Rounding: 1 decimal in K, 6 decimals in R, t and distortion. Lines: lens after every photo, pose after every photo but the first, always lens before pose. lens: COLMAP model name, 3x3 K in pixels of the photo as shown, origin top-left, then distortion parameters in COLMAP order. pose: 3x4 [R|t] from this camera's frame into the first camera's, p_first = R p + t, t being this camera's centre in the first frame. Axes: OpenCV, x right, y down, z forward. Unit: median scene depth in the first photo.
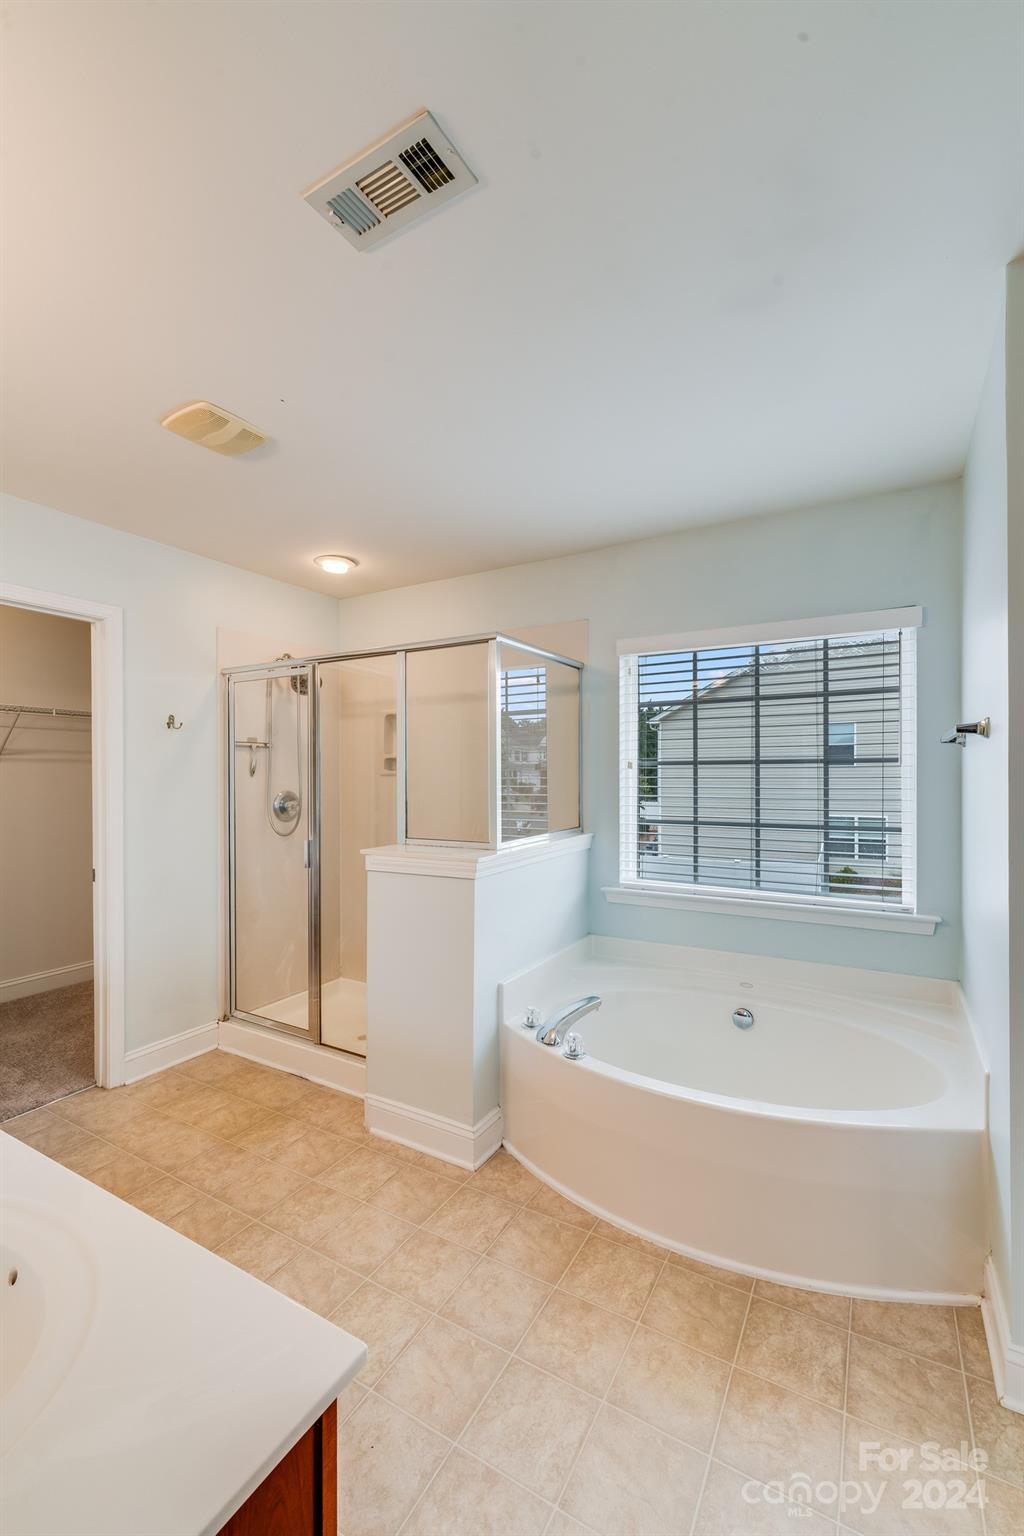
lens RADIAL K [[626.2, 0, 519.8], [0, 626.2, 777.9], [0, 0, 1]] dist [0.005854, -0.001421]
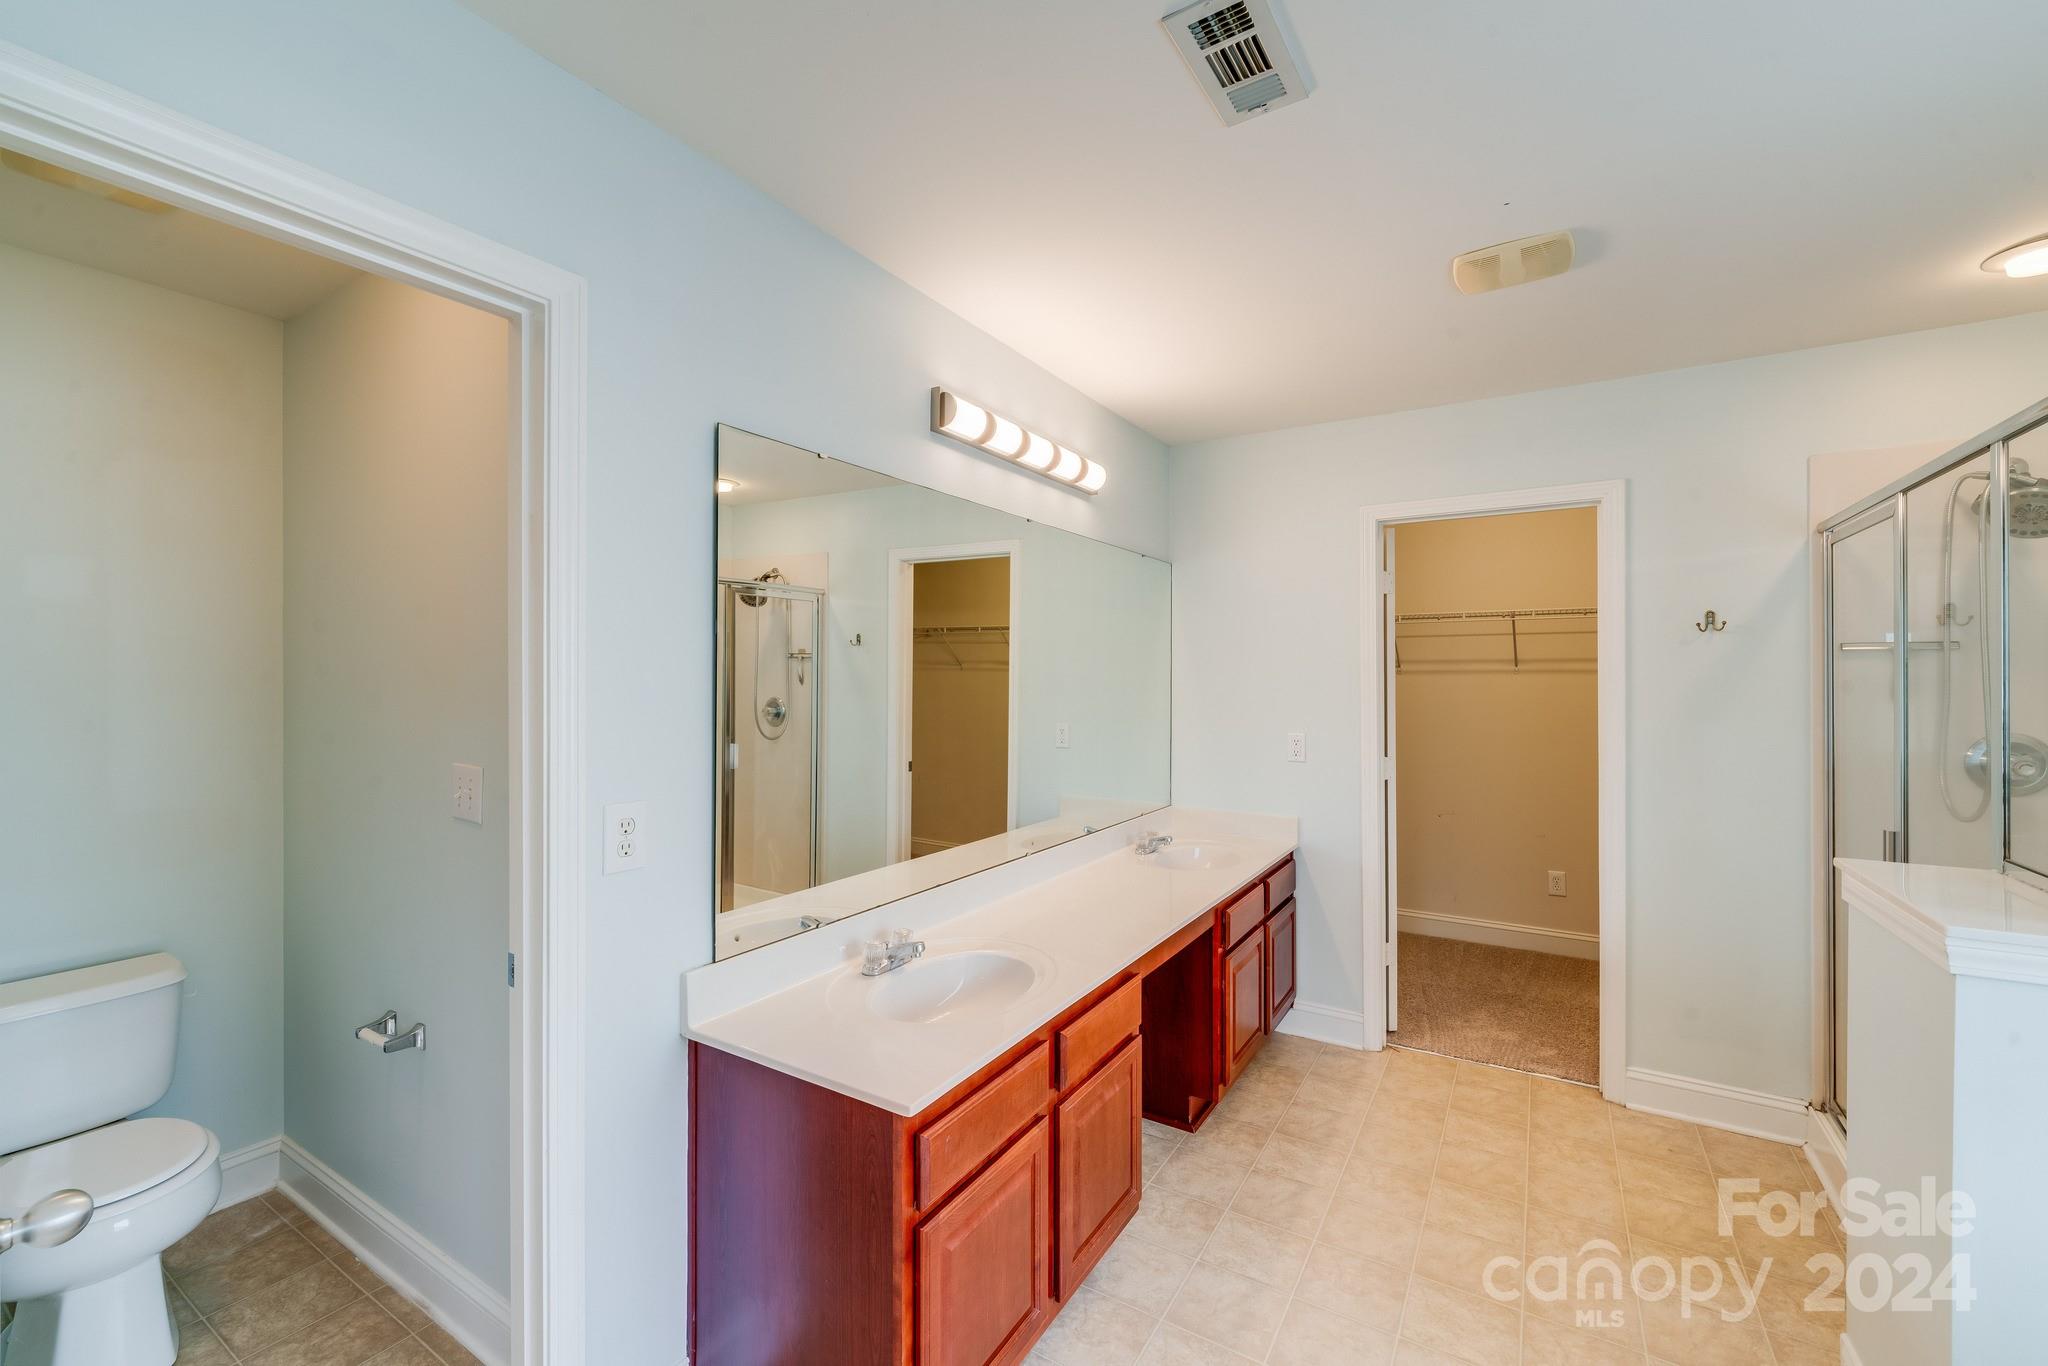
lens RADIAL K [[843.1, 0, 1033.9], [0, 843.1, 673.5], [0, 0, 1]] dist [-0.000830, 0.001740]
pose [[-0.027623, -0.002062, -0.999616, 0.407627], [-0.000005, 0.999998, -0.002062, -0.032335], [0.999618, -0.000052, -0.027623, 0.310155]]
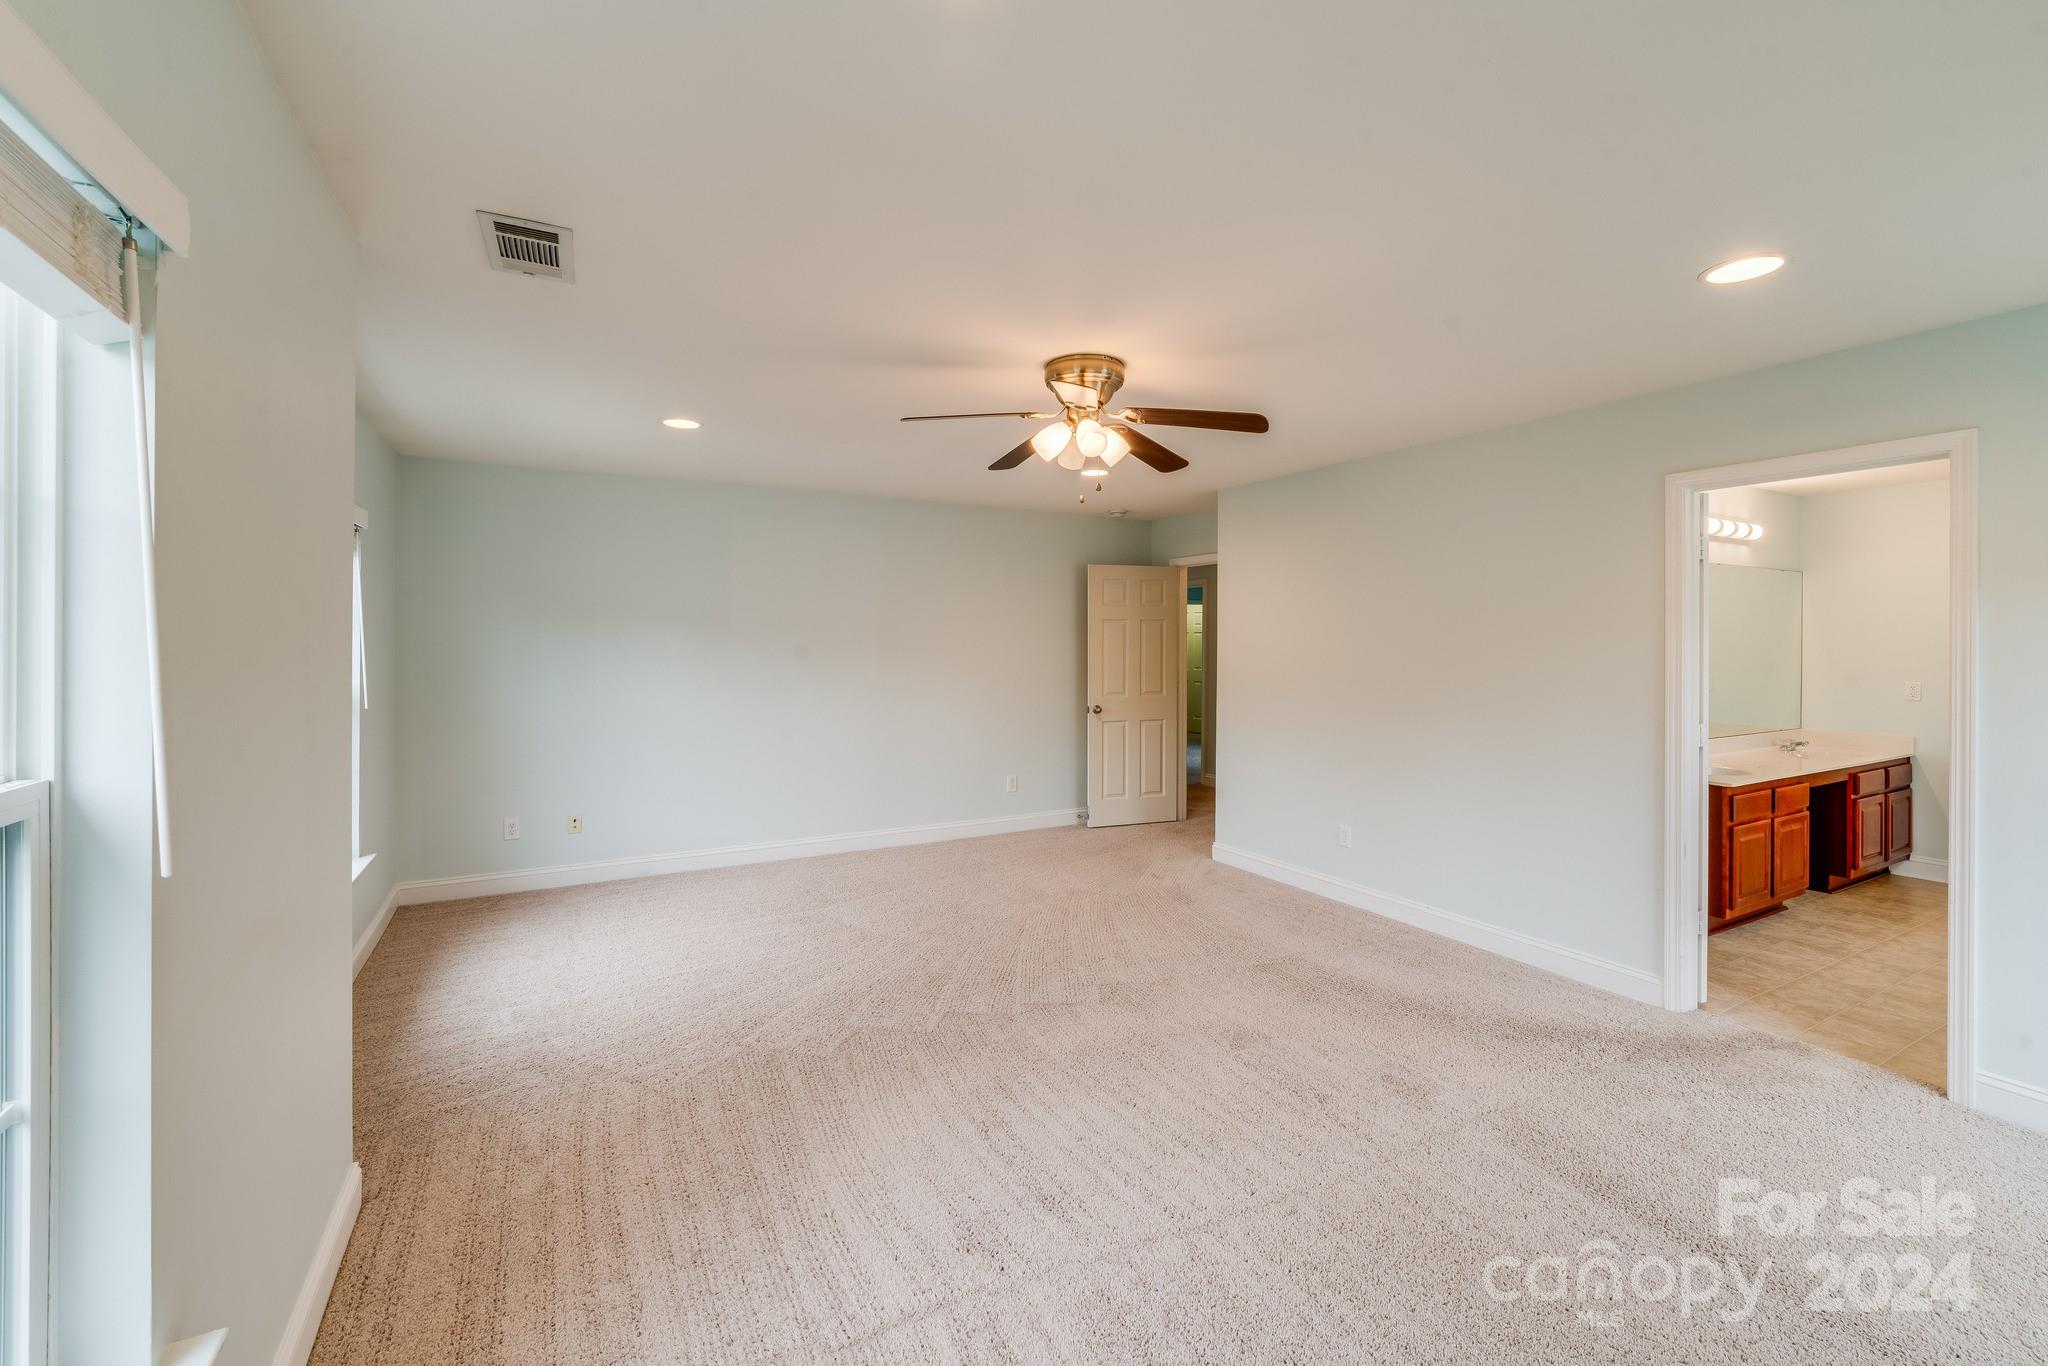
lens RADIAL K [[843.1, 0, 1020.3], [0, 843.1, 668.0], [0, 0, 1]] dist [-0.000830, 0.001740]
pose [[-0.520397, 0.016420, -0.853767, 1.776947], [0.007350, 0.999864, 0.014750, -0.020520], [0.853893, 0.001401, -0.520447, -0.054219]]
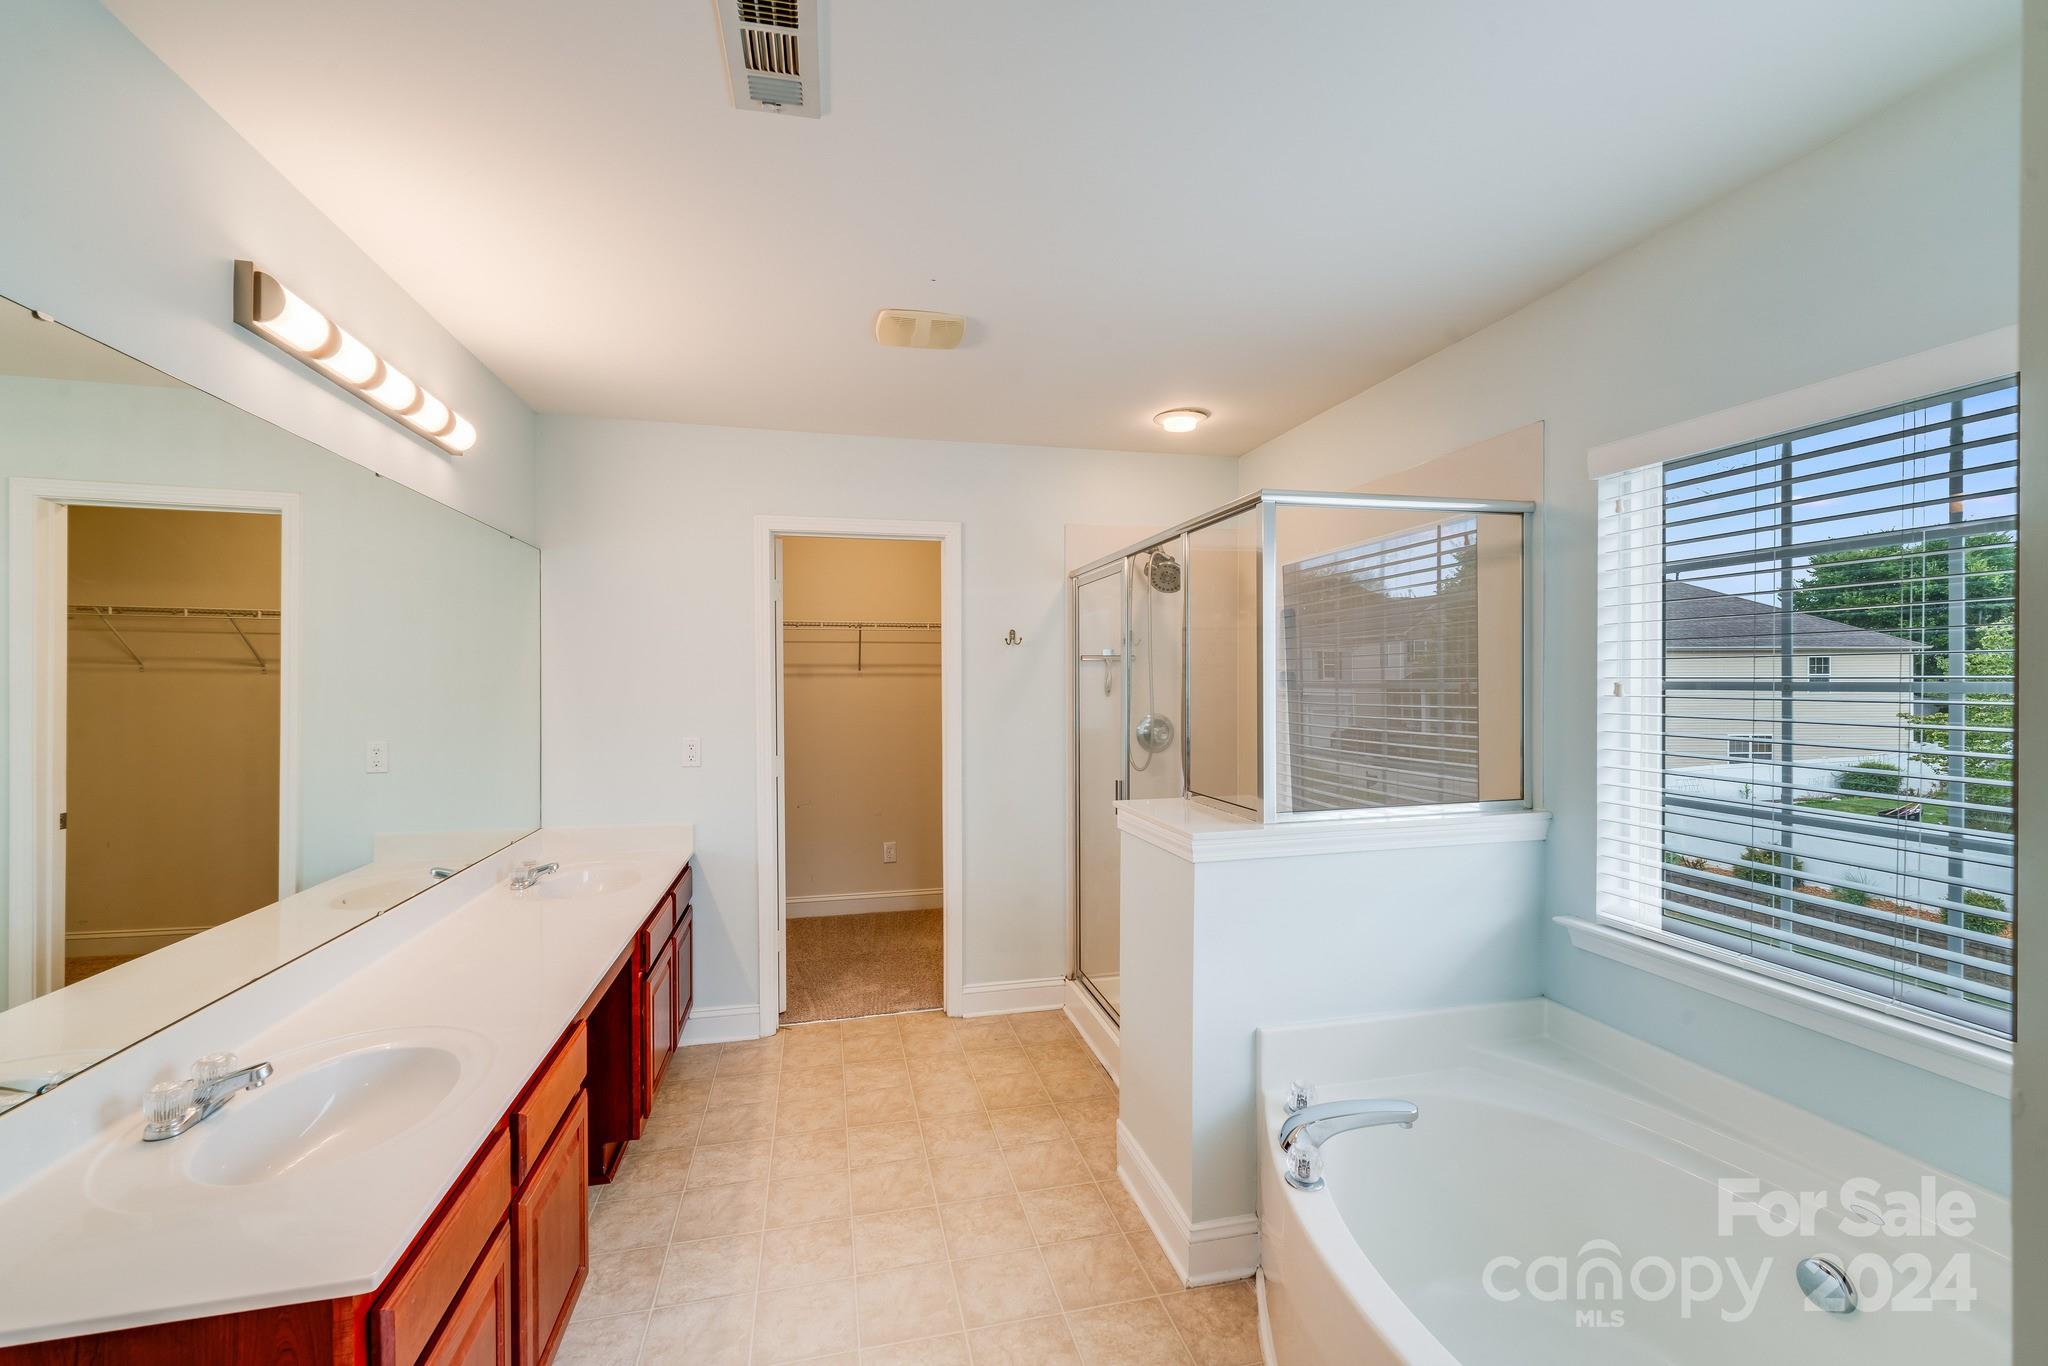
lens RADIAL K [[834.9, 0, 1025.3], [0, 834.9, 686.3], [0, 0, 1]] dist [0.005854, -0.001421]
pose [[0.687017, 0.006782, -0.726610, 0.363756], [0.001331, 0.999943, 0.010592, -0.032970], [0.726640, -0.008244, 0.686969, 0.190663]]
